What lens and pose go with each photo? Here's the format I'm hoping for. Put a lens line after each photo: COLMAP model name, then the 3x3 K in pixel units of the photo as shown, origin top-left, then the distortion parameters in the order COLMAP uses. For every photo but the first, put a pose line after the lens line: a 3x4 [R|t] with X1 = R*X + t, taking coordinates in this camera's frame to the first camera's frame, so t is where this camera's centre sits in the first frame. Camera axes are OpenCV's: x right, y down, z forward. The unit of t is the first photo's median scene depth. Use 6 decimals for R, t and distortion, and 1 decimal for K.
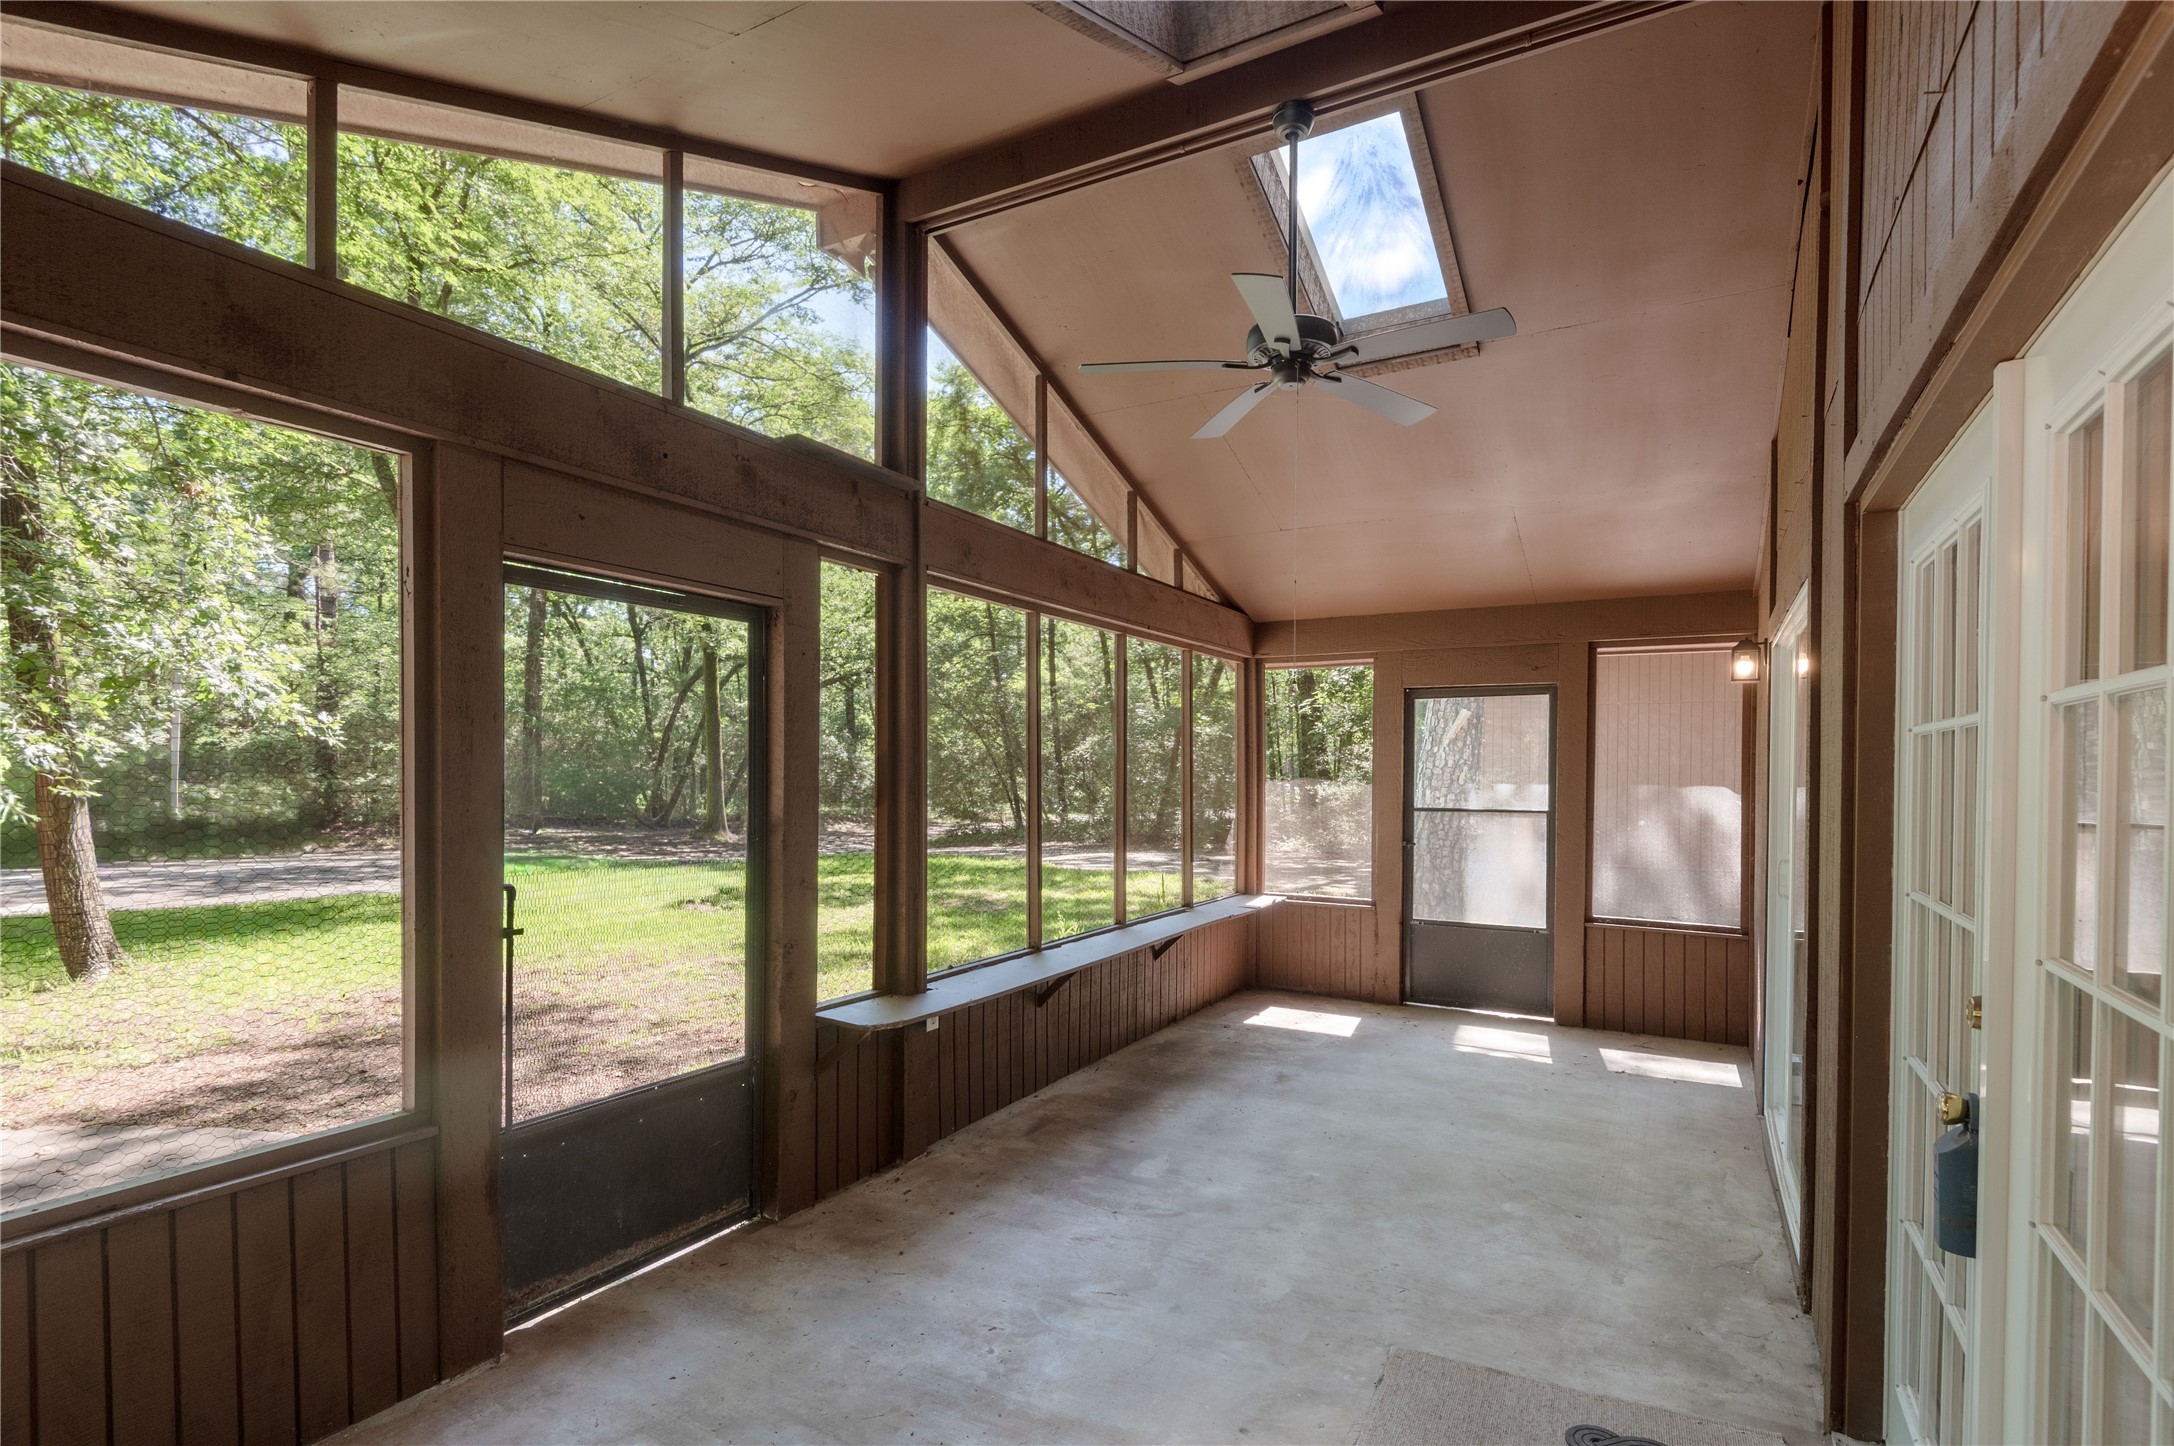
lens RADIAL K [[1041.5, 0, 1097.4], [0, 1041.5, 783.1], [0, 0, 1]] dist [0.016931, -0.003816]
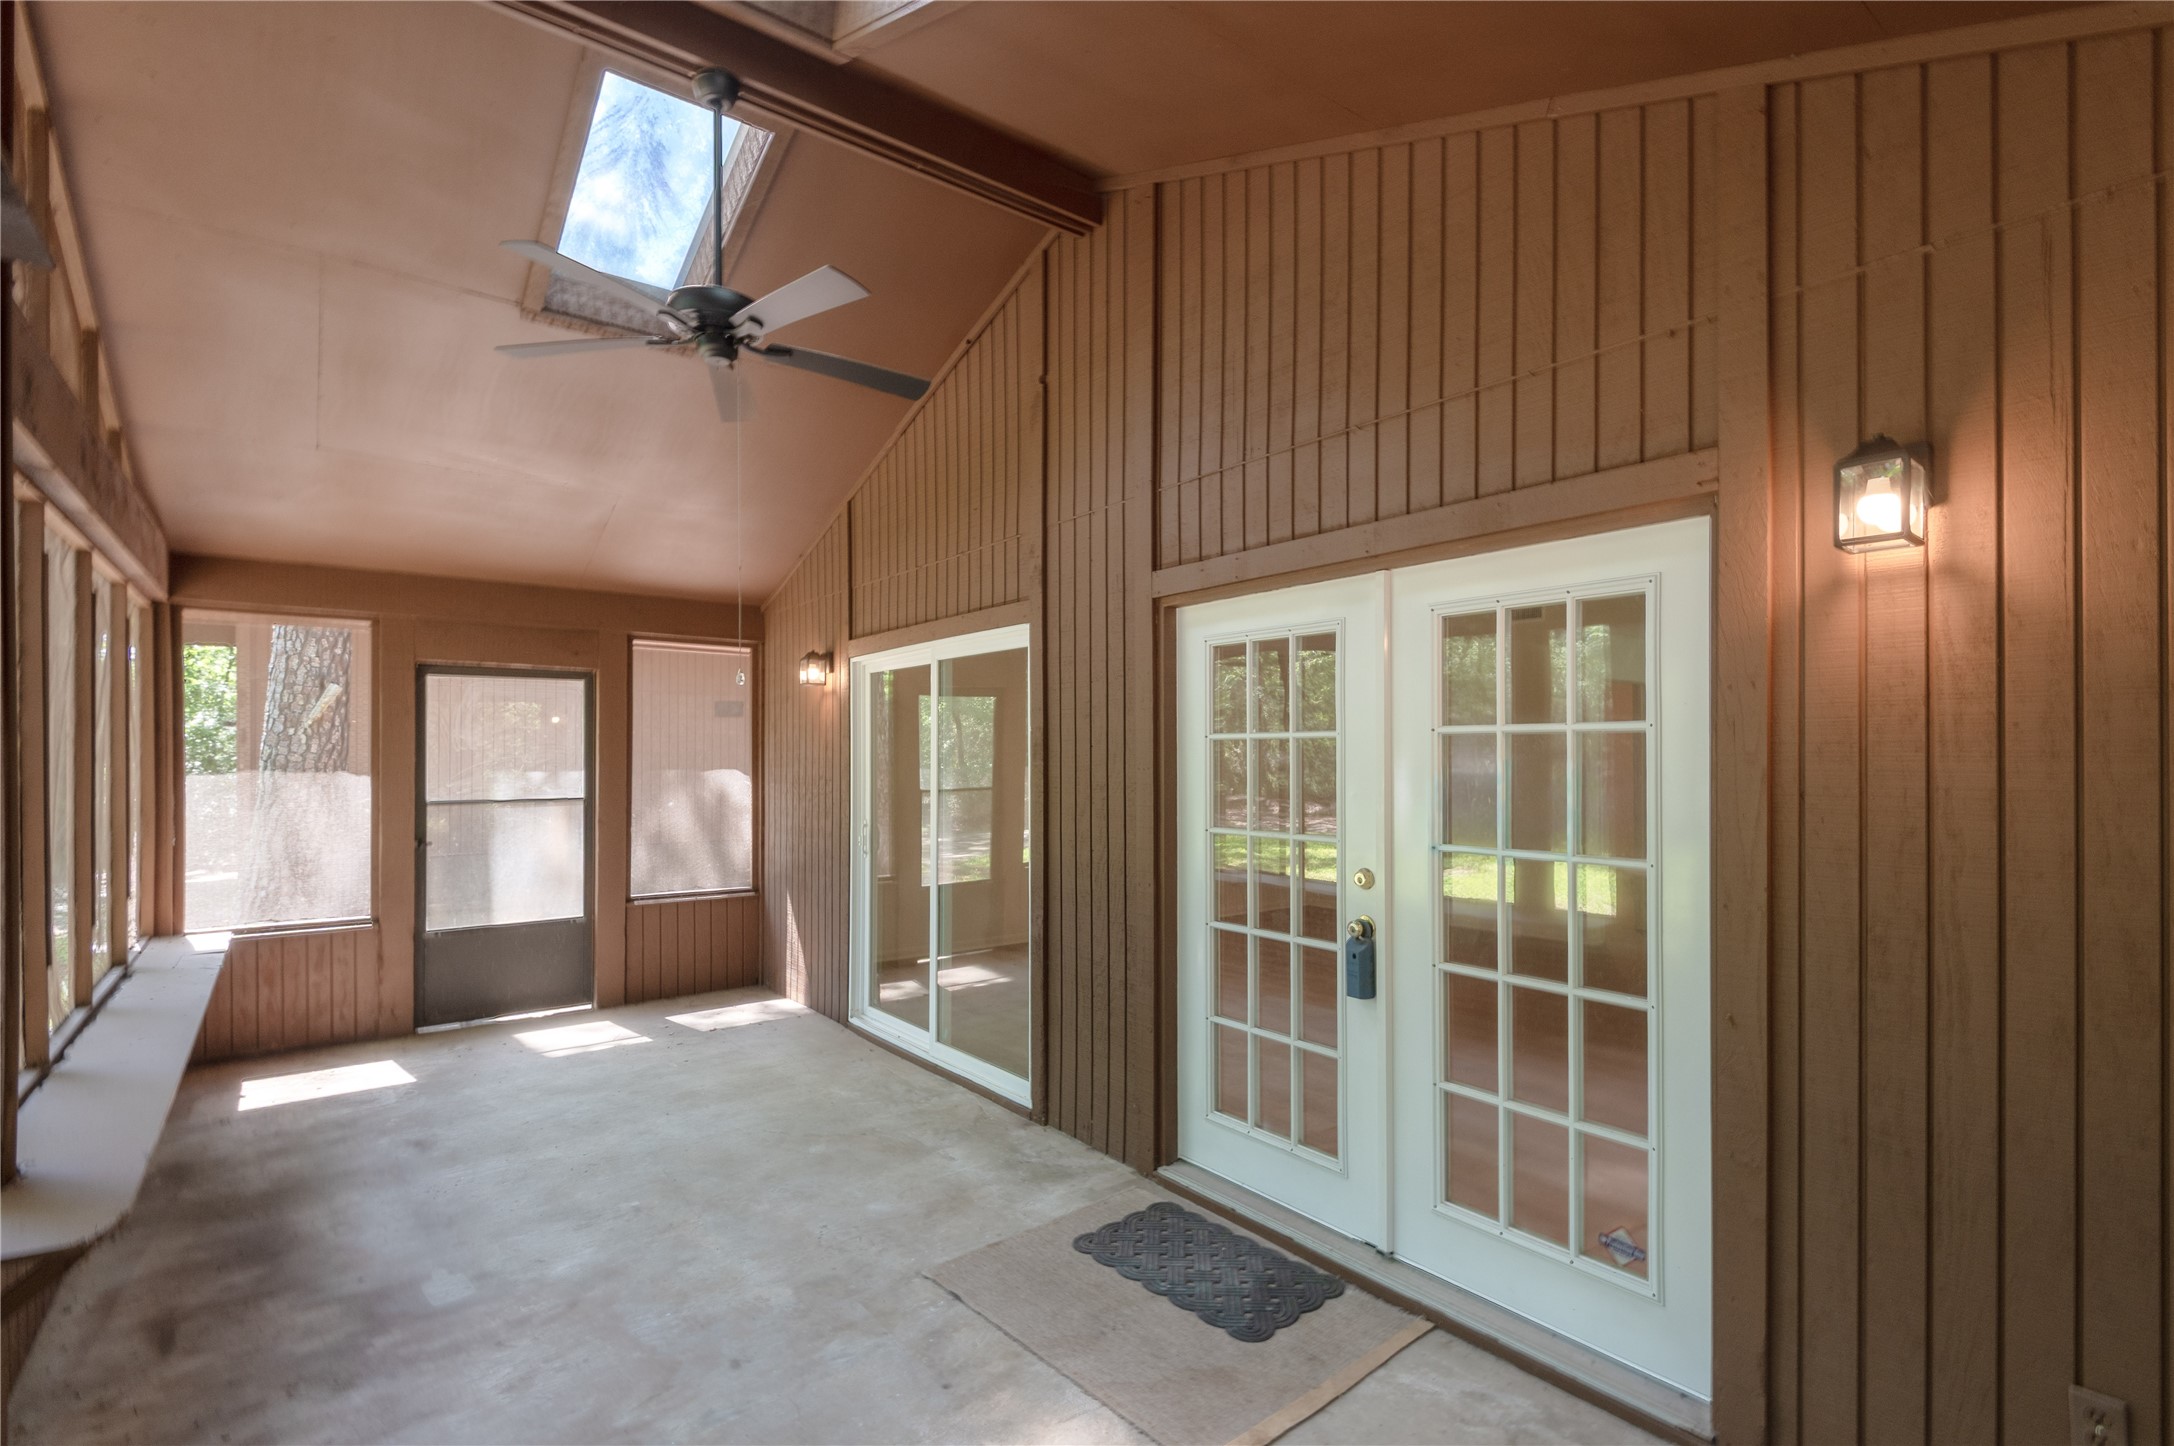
lens RADIAL K [[1041.5, 0, 1087.3], [0, 1041.5, 746.2], [0, 0, 1]] dist [0.016931, -0.003816]
pose [[0.397456, -0.004972, 0.917608, -0.322092], [0.020046, 0.999794, -0.003265, -0.010108], [-0.917402, 0.019692, 0.397474, 0.179663]]
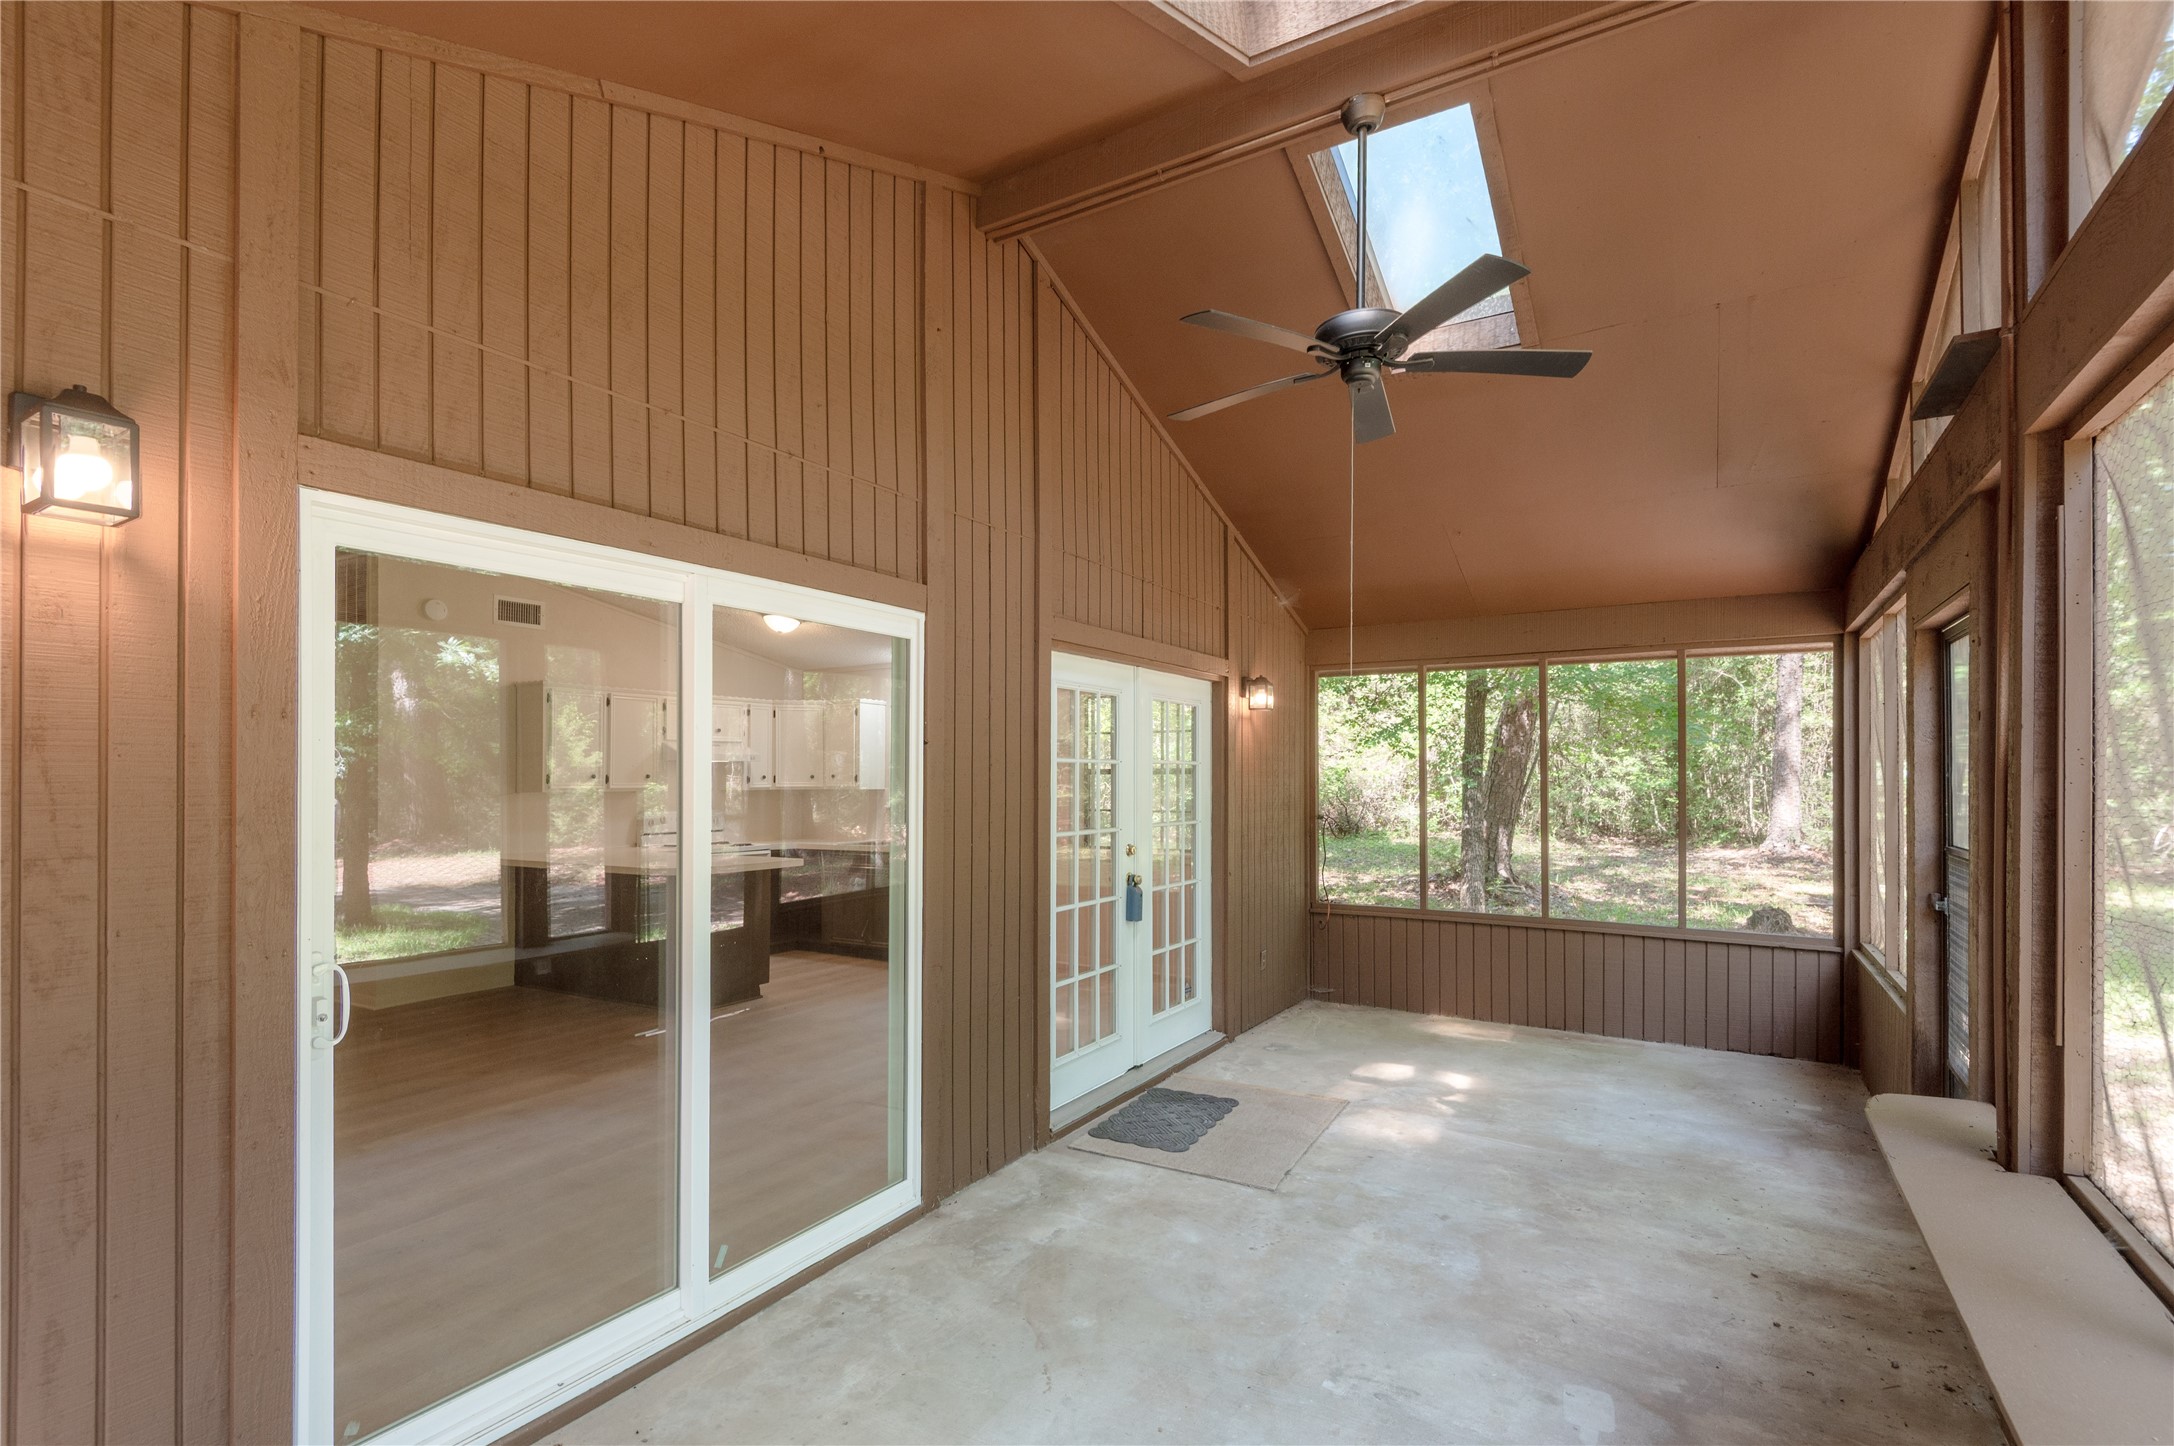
lens RADIAL K [[1041.5, 0, 1097.4], [0, 1041.5, 768.2], [0, 0, 1]] dist [0.016931, -0.003816]
pose [[-0.999883, -0.007439, 0.013329, 0.238543], [-0.007307, 0.999924, 0.009903, -0.017304], [-0.013402, 0.009805, -0.999862, 1.135403]]
